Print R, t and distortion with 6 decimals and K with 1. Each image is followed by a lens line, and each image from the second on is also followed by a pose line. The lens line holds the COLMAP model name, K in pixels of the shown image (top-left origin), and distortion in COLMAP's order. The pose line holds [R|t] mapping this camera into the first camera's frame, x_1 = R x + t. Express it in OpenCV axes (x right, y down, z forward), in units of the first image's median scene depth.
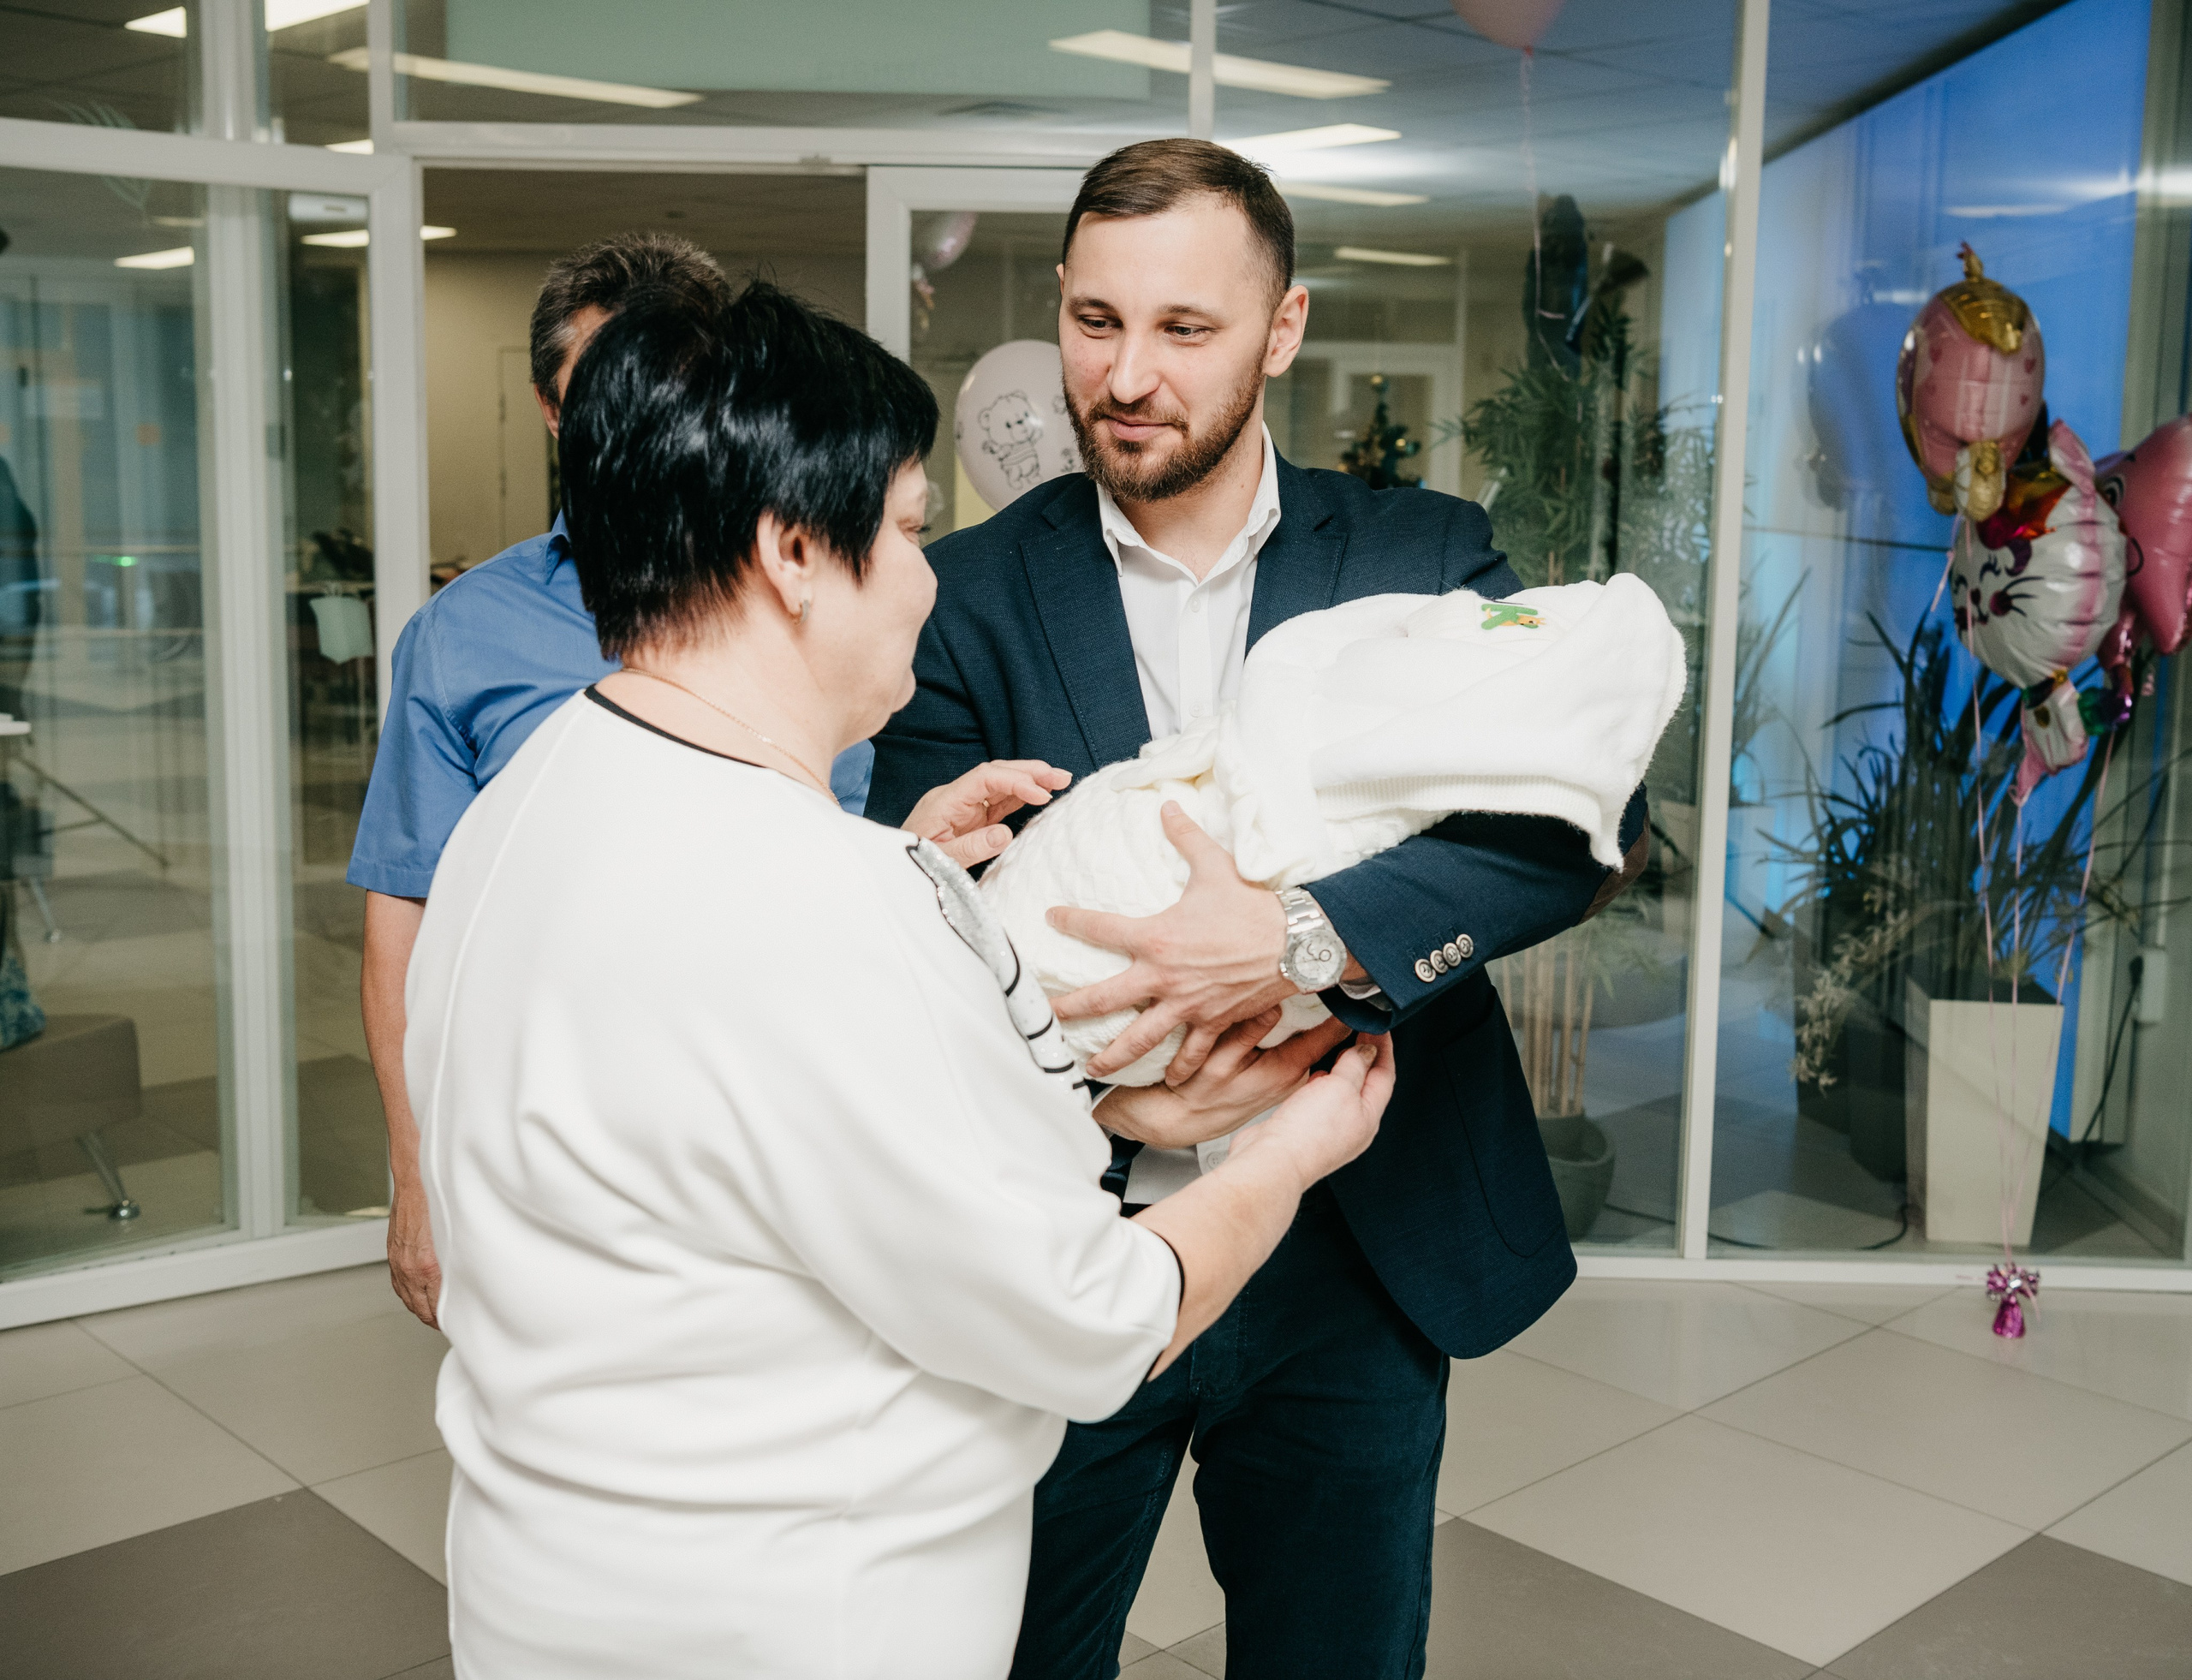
lens RADIAL K [[2467.9, 0, 1143.7], [0, 2467.9, 781.6], [0, 0, 1]] dist [0.057501, 0.000000]
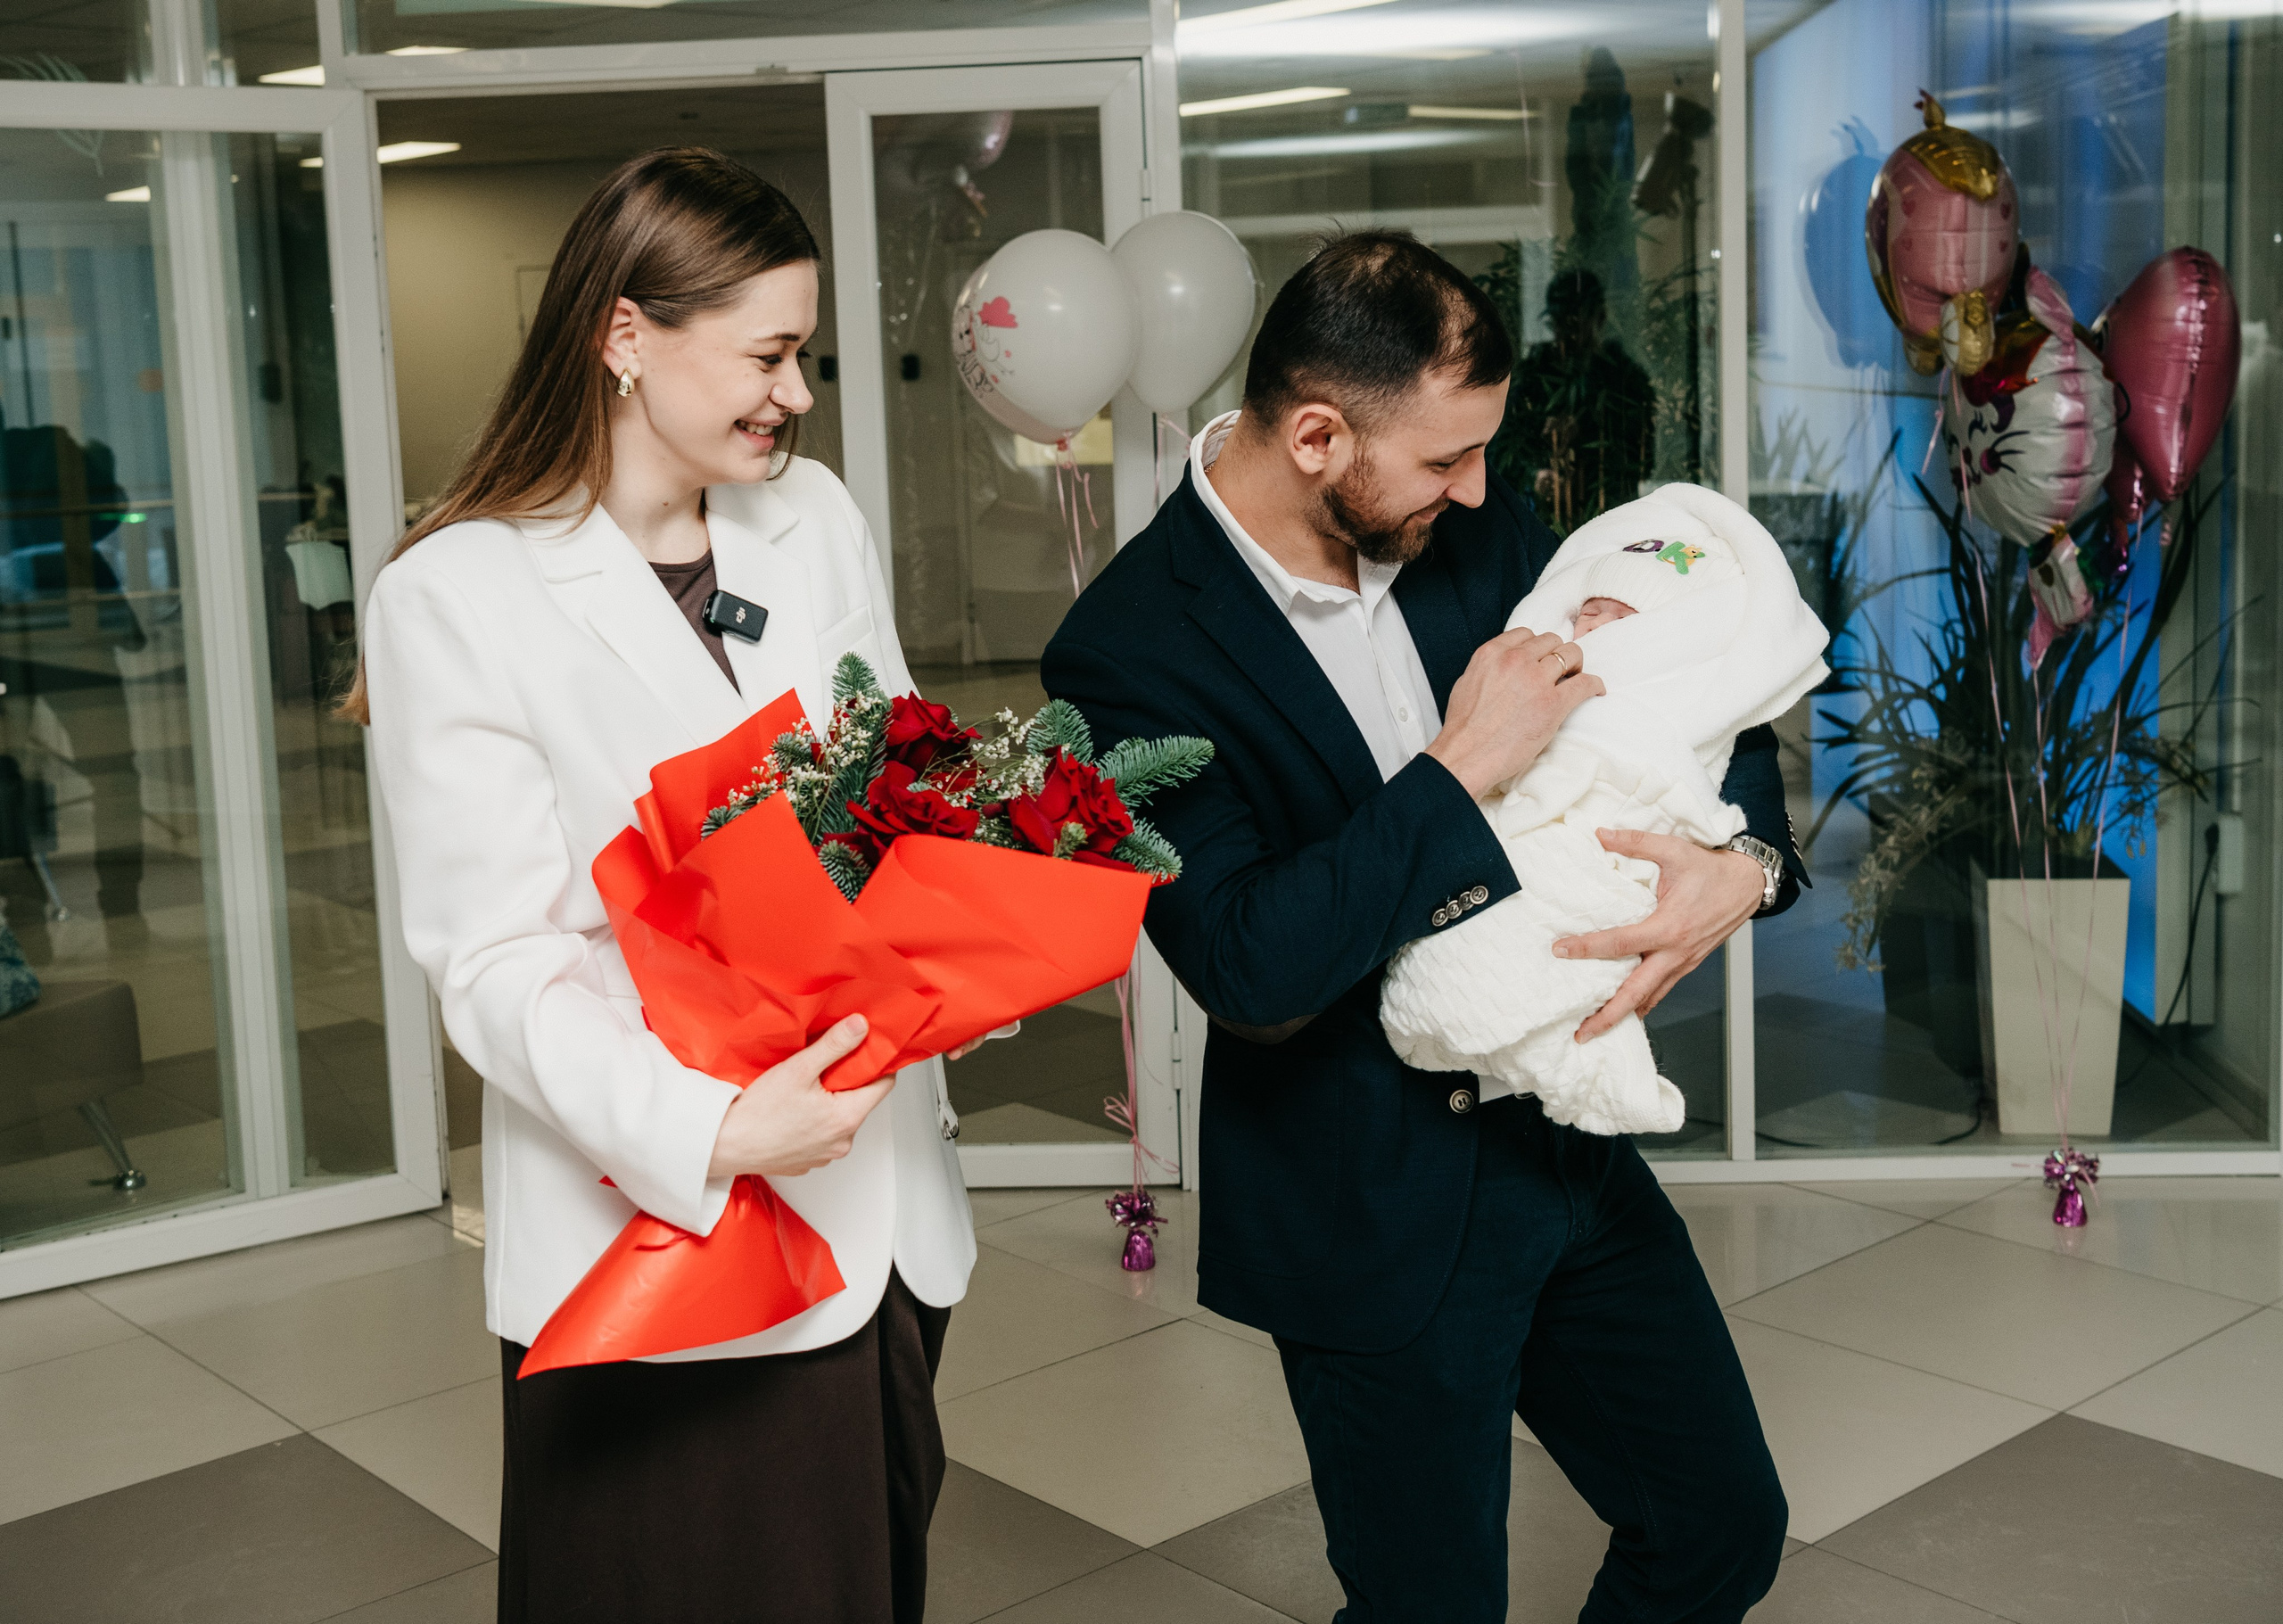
lens RADIAL K [[2779.0, 0, 1161.9], [0, 2779.0, 692.9], [0, 0, 1]] dist [0.073903, 0.000000]
pose [[0.997766, -0.049230, -0.045162, 0.056617], [0.048959, 0.998776, -0.007096, 0.009359], [0.045456, 0.004869, 0.998954, -0.087218]]
